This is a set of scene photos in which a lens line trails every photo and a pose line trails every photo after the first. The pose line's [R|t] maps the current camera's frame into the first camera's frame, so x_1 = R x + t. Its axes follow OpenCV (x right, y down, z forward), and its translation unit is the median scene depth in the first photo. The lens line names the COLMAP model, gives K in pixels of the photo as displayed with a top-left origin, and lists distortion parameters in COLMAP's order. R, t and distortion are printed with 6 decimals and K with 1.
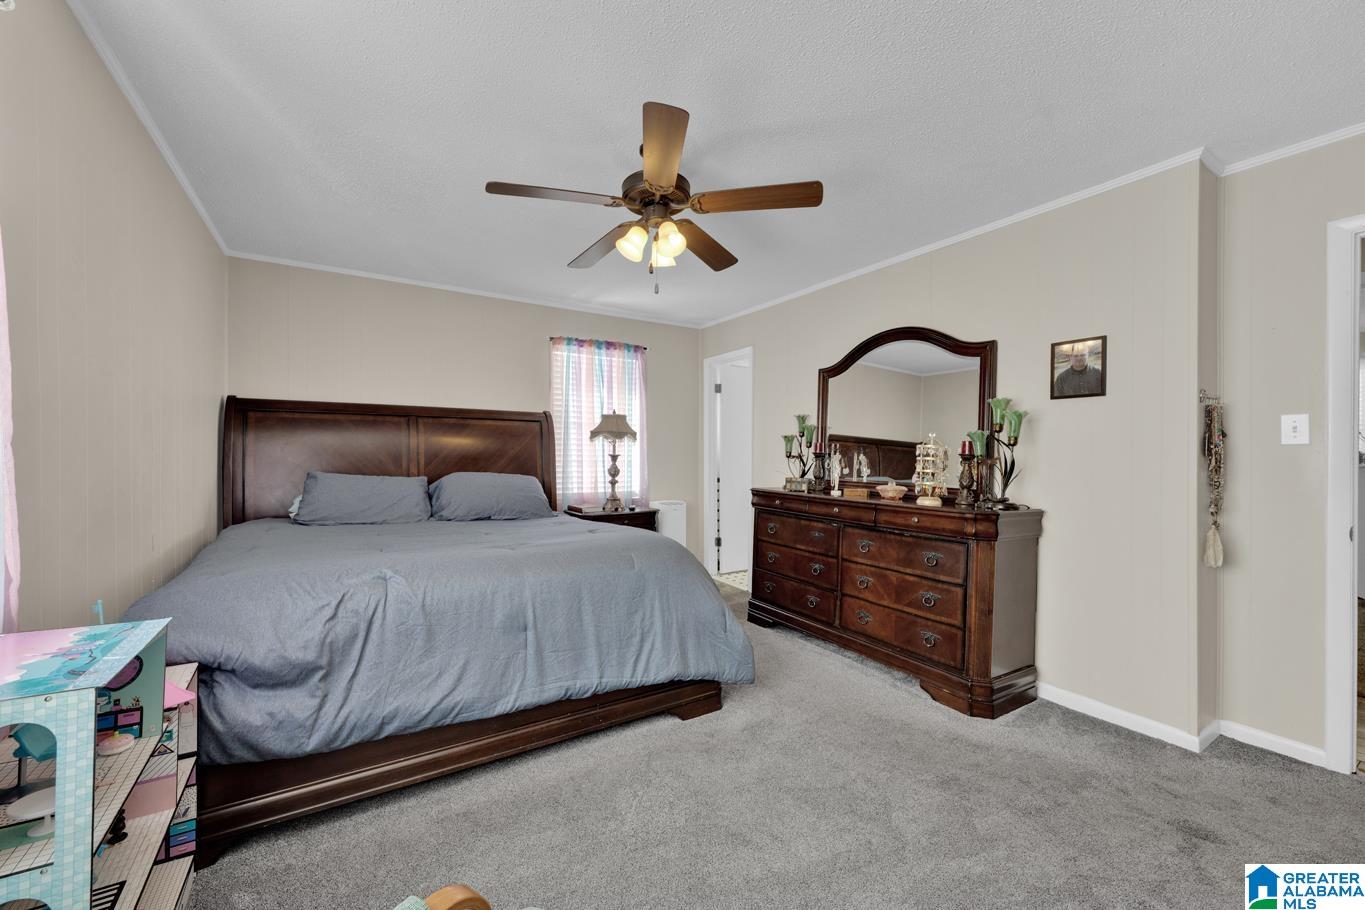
lens RADIAL K [[537.2, 0, 683.9], [0, 537.2, 457.2], [0, 0, 1]] dist [0.000693, 0.000006]
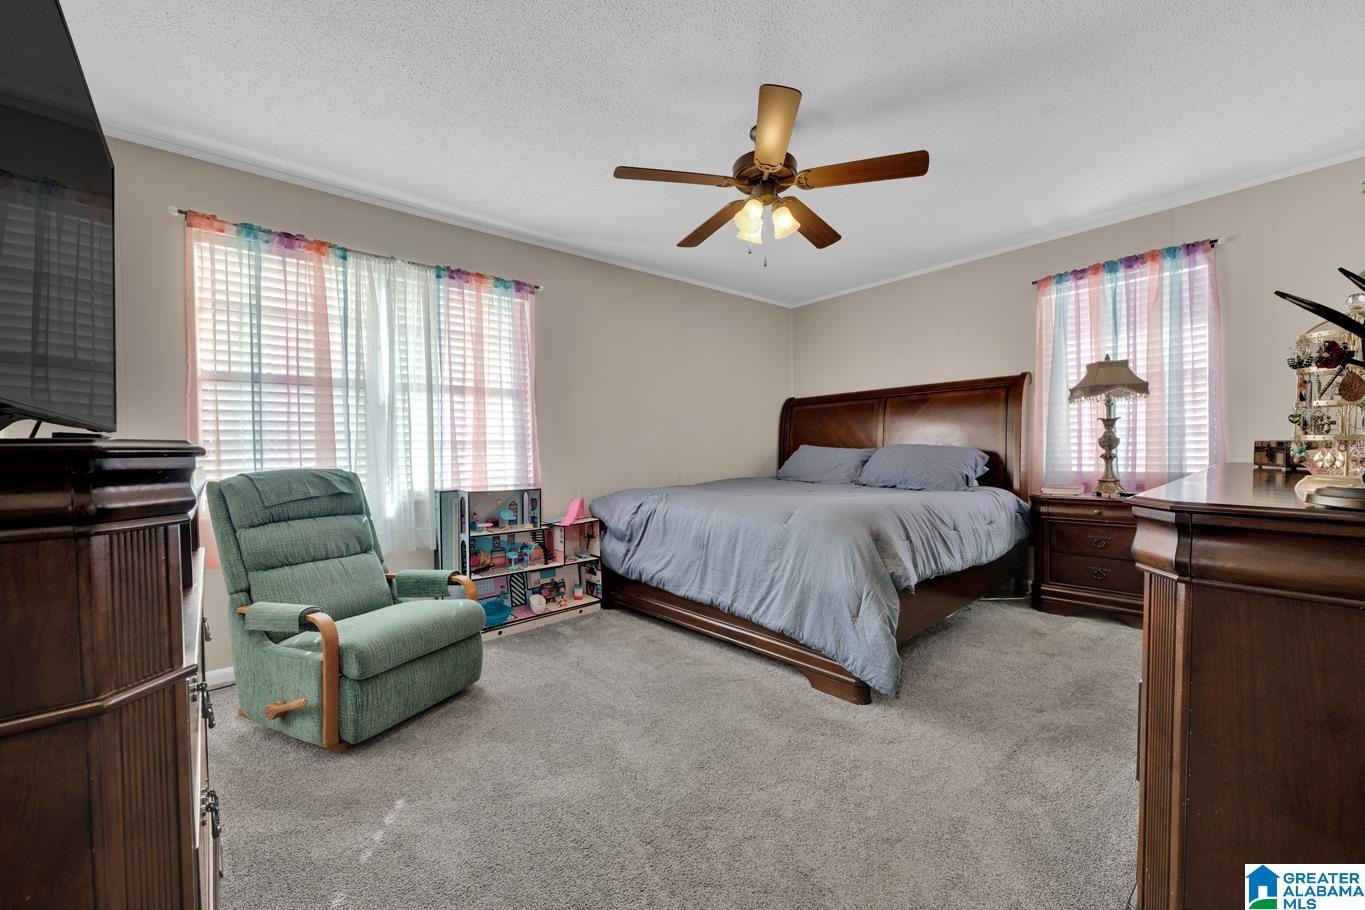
lens RADIAL K [[537.2, 0, 684.3], [0, 537.2, 461.1], [0, 0, 1]] dist [0.000693, 0.000006]
pose [[0.153663, 0.008841, -0.988084, 0.492730], [0.015933, 0.999808, 0.011424, 0.035258], [0.987995, -0.017498, 0.153493, 0.336031]]
